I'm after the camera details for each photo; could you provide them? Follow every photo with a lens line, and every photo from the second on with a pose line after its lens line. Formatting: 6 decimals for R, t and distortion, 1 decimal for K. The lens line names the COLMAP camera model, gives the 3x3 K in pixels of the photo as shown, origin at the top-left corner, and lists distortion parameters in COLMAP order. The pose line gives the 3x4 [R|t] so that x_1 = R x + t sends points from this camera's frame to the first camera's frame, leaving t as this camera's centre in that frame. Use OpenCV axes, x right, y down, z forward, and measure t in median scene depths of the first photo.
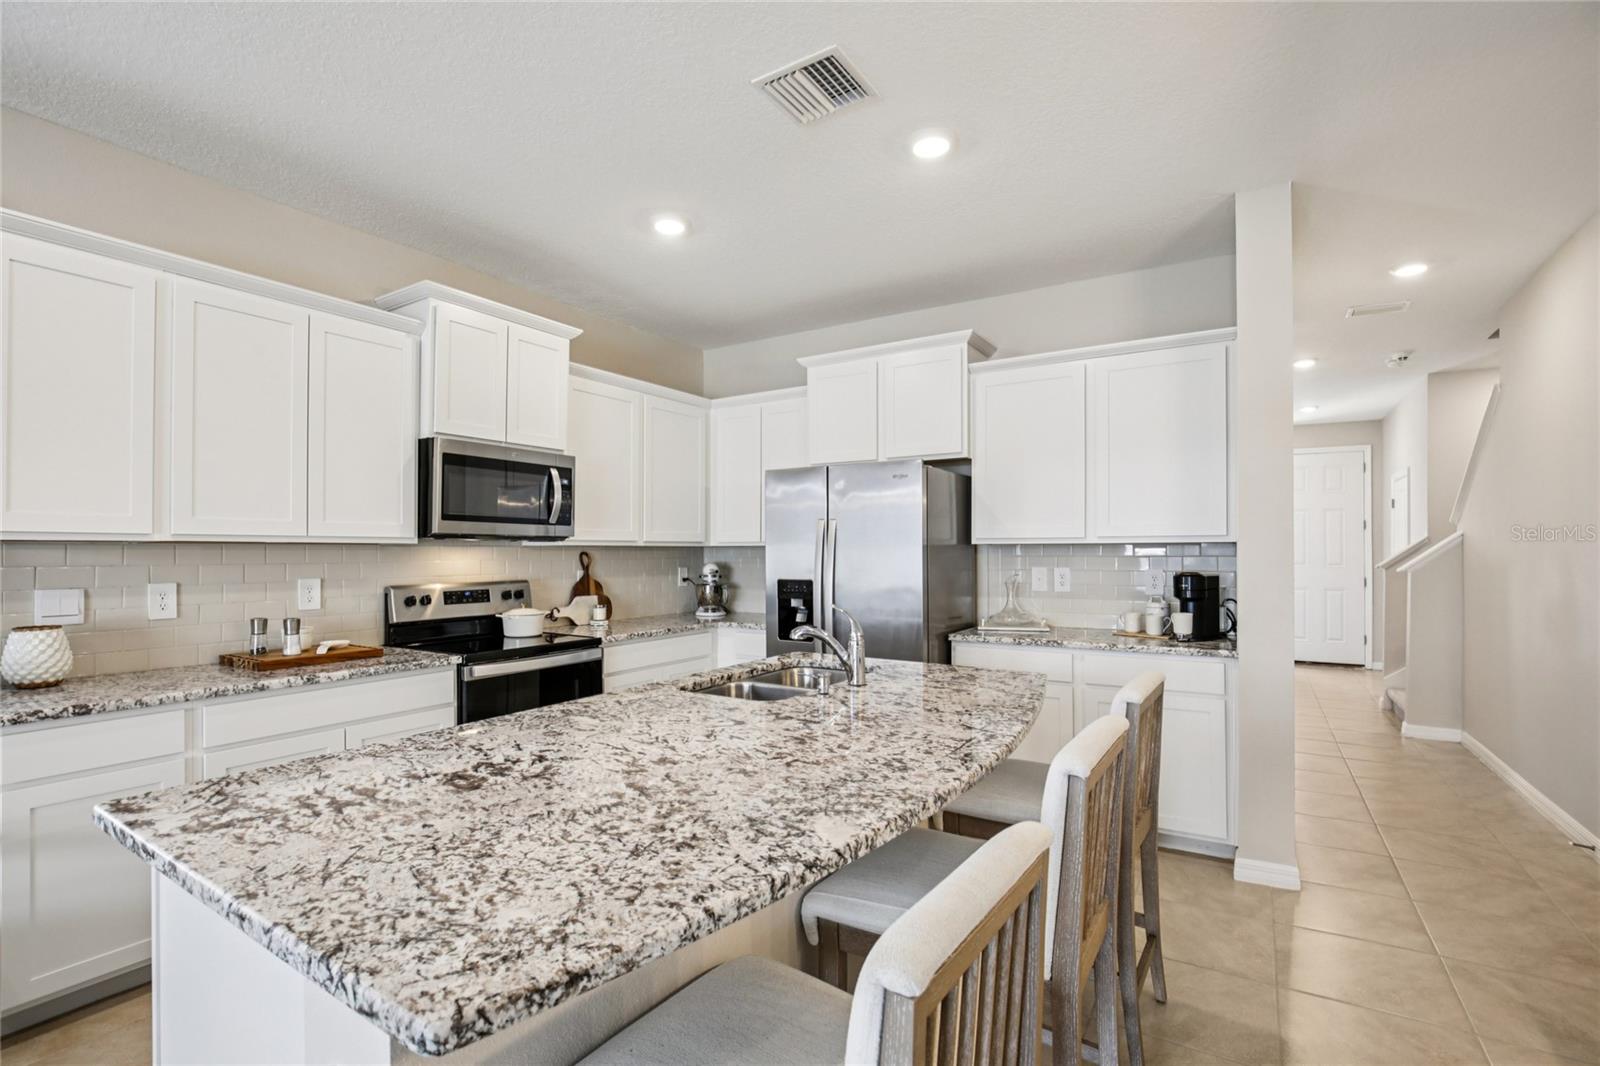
lens RADIAL K [[735.9, 0, 793.8], [0, 735.9, 544.2], [0, 0, 1]] dist [-0.029210, 0.001441]
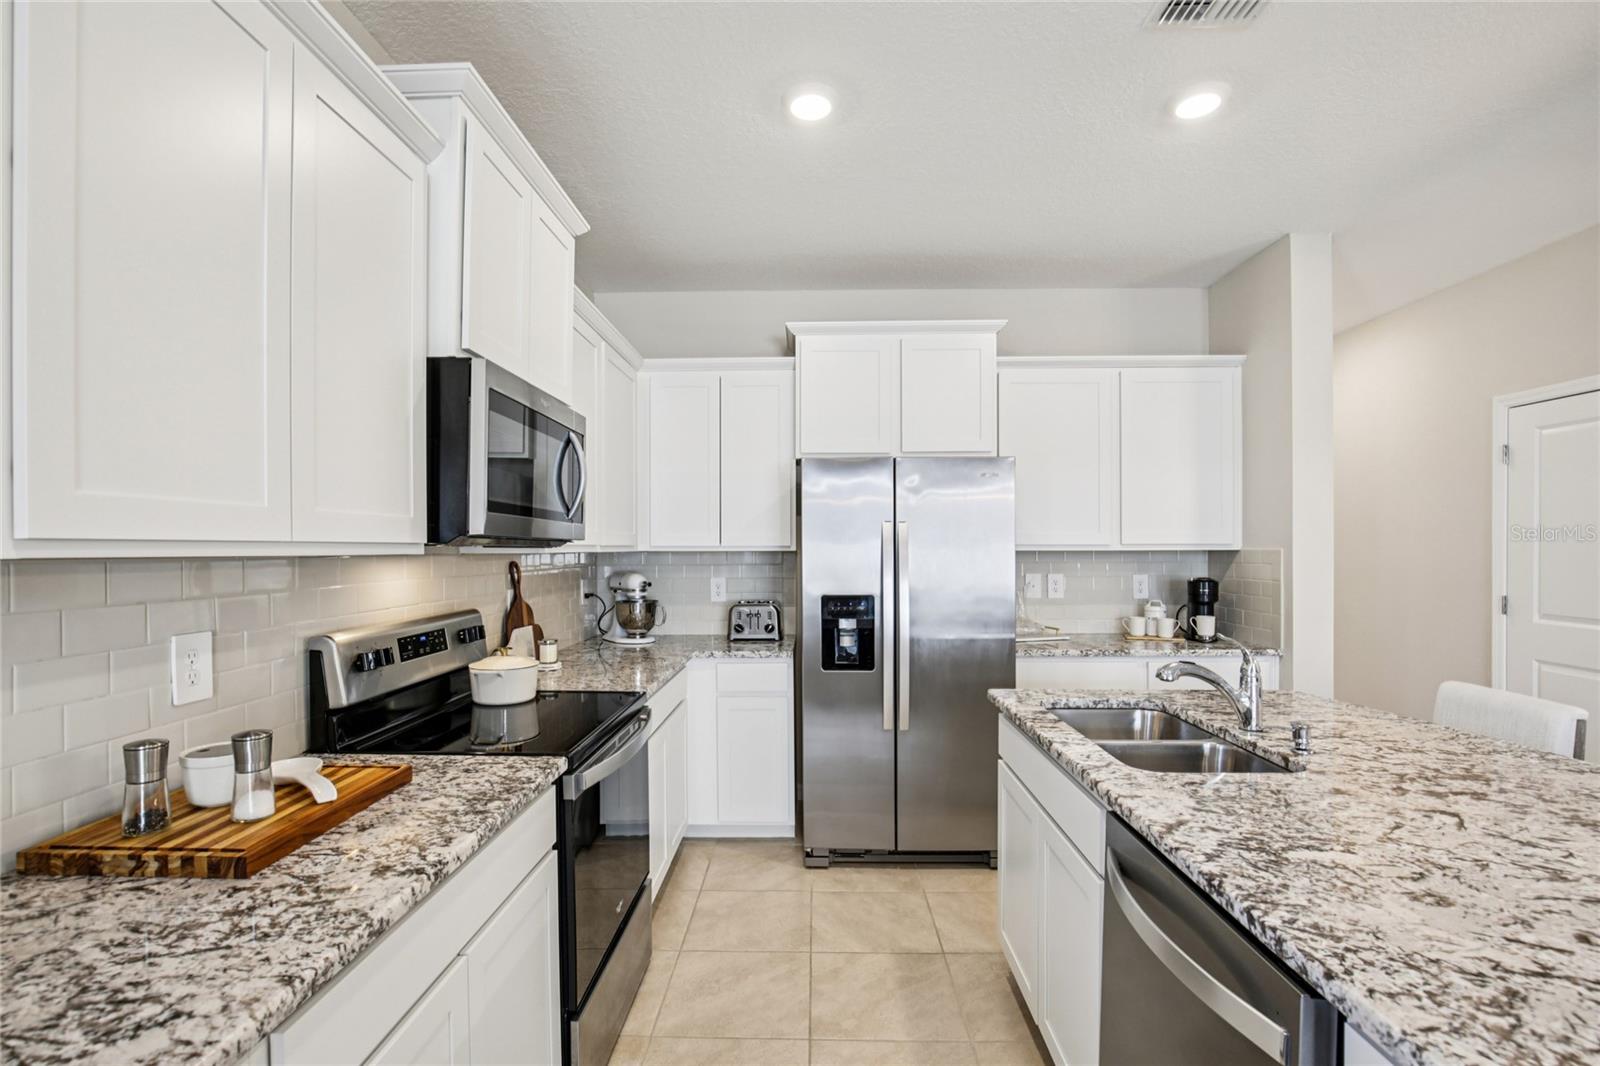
lens RADIAL K [[733.8, 0, 793.2], [0, 733.8, 556.0], [0, 0, 1]] dist [-0.029009, 0.006208]
pose [[0.860528, -0.004962, 0.509379, -0.480525], [-0.005123, 0.999818, 0.018393, -0.009716], [-0.509378, -0.018437, 0.860345, 0.353602]]
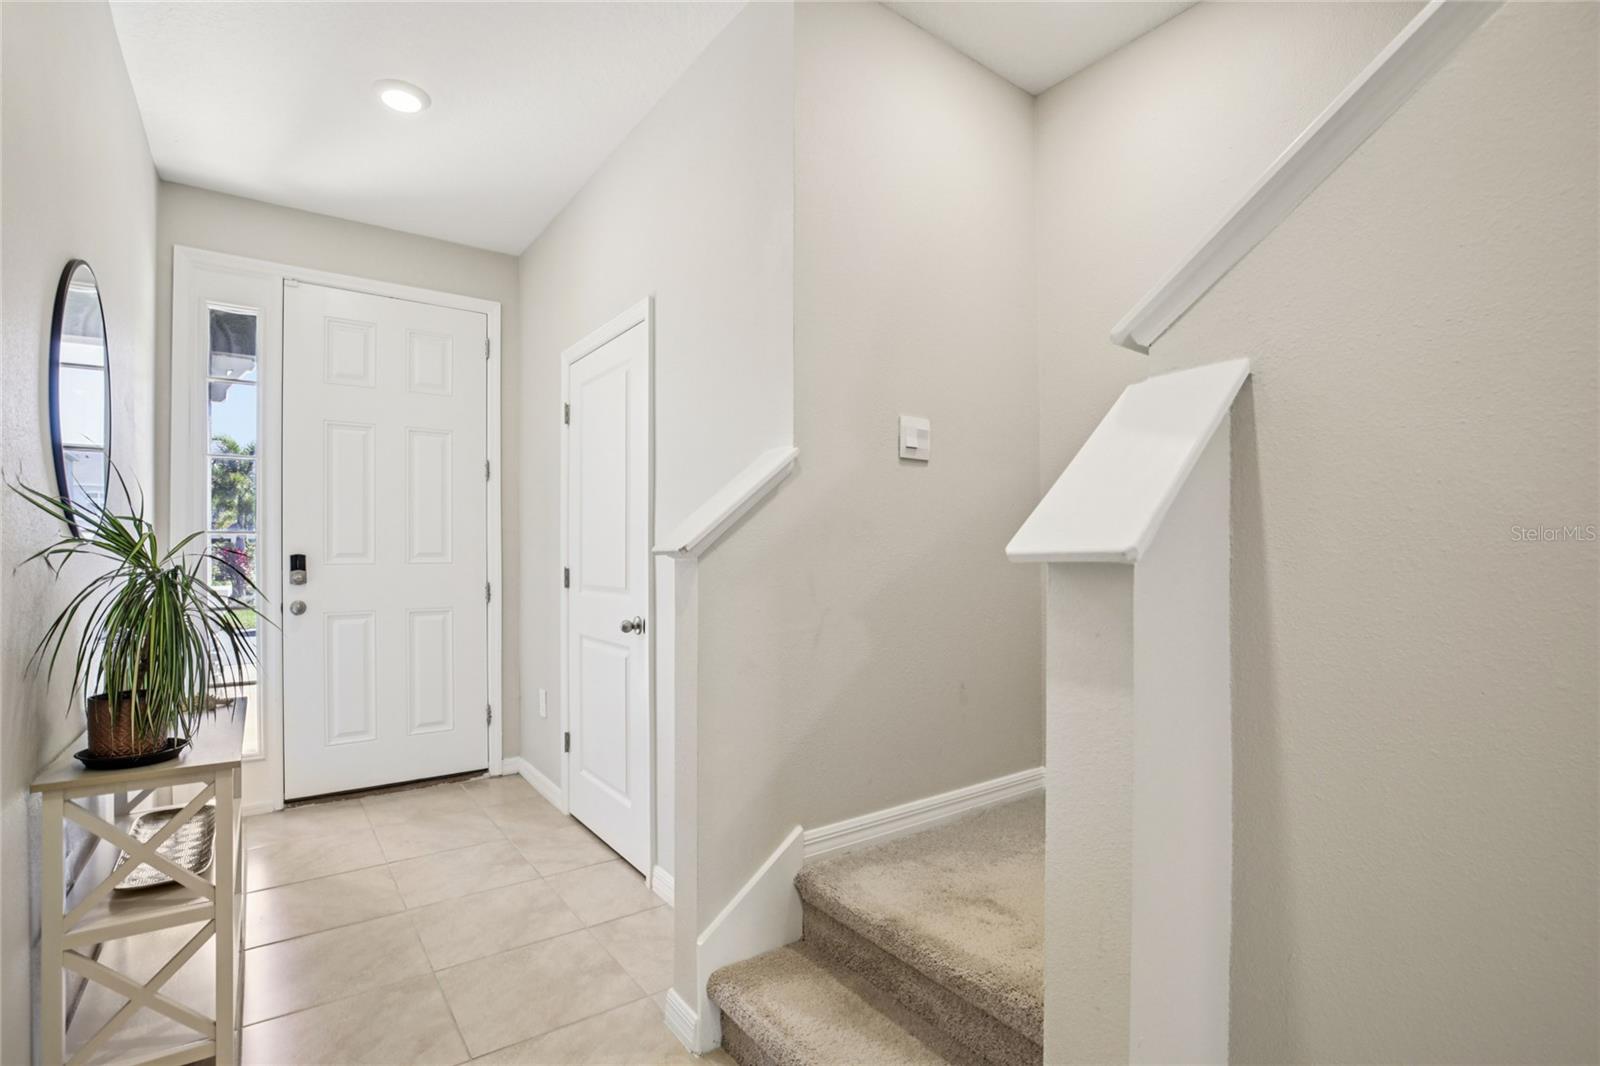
lens RADIAL K [[735.9, 0, 793.8], [0, 735.9, 544.2], [0, 0, 1]] dist [-0.029210, 0.001441]
pose [[0.371276, 0.008397, 0.928485, 0.887142], [-0.006105, 0.999960, -0.006602, 0.048363], [-0.928503, -0.003217, 0.371312, 1.345709]]
